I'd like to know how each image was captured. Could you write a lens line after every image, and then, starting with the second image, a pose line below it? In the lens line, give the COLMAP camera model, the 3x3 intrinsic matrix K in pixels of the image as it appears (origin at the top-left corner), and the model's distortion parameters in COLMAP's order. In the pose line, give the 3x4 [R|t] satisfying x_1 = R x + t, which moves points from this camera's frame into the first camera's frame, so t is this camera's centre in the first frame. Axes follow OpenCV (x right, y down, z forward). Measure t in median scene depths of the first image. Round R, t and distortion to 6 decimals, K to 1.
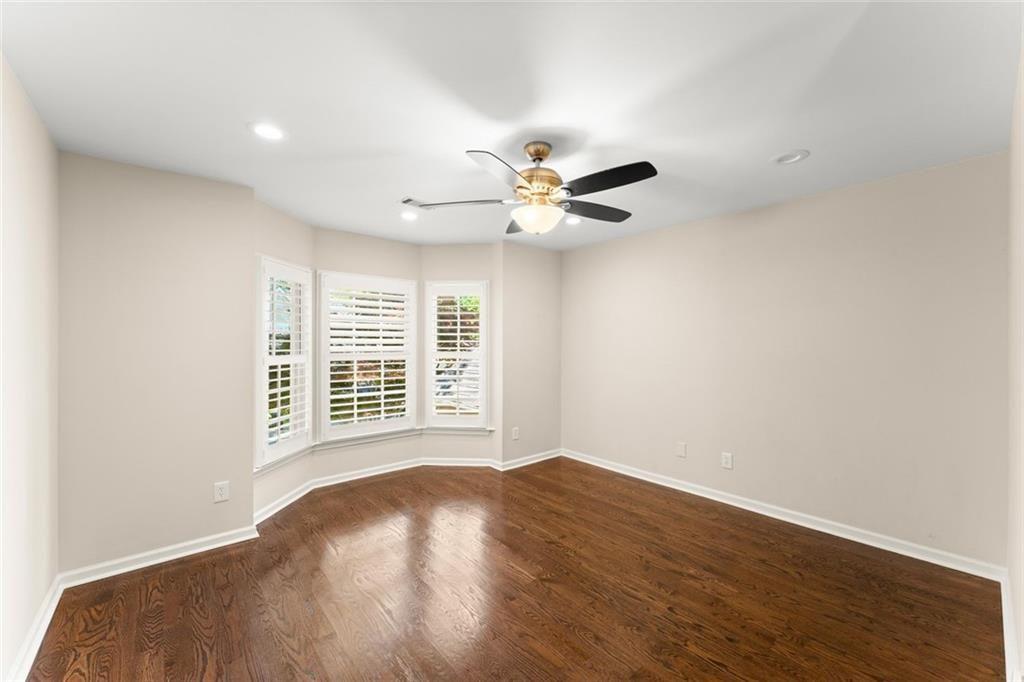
lens RADIAL K [[408.2, 0, 510.8], [0, 408.2, 345.9], [0, 0, 1]] dist [-0.000317, -0.000306]
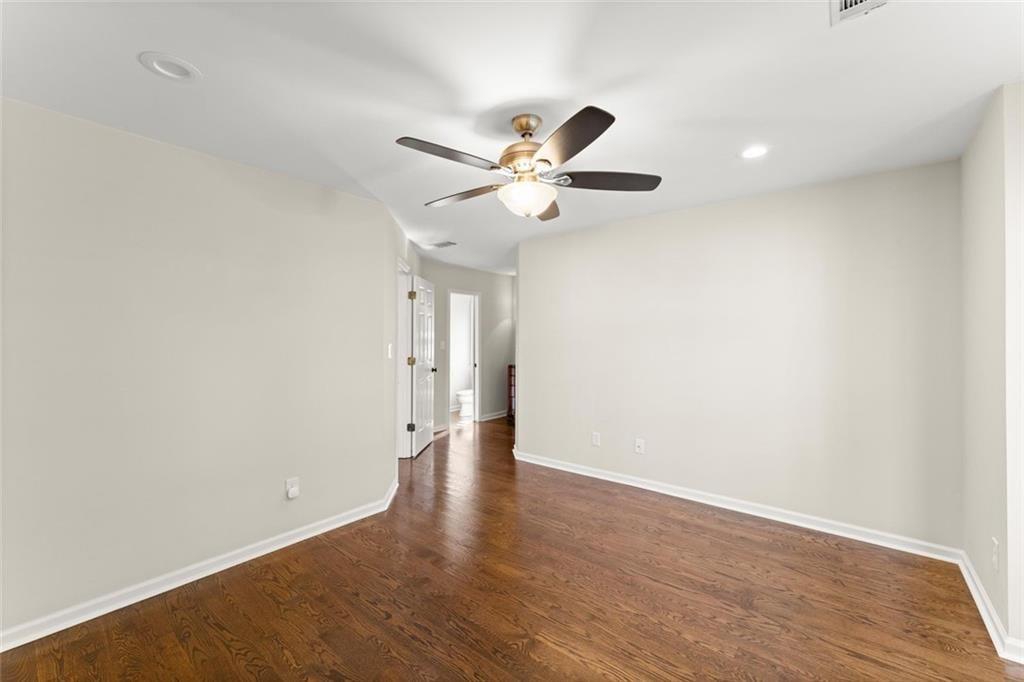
lens RADIAL K [[408.2, 0, 512.4], [0, 408.2, 334.4], [0, 0, 1]] dist [-0.000317, -0.000306]
pose [[-0.984178, 0.003364, -0.177152, 0.264365], [0.001750, 0.999956, 0.009267, -0.025113], [0.177175, 0.008810, -0.984140, 1.922090]]
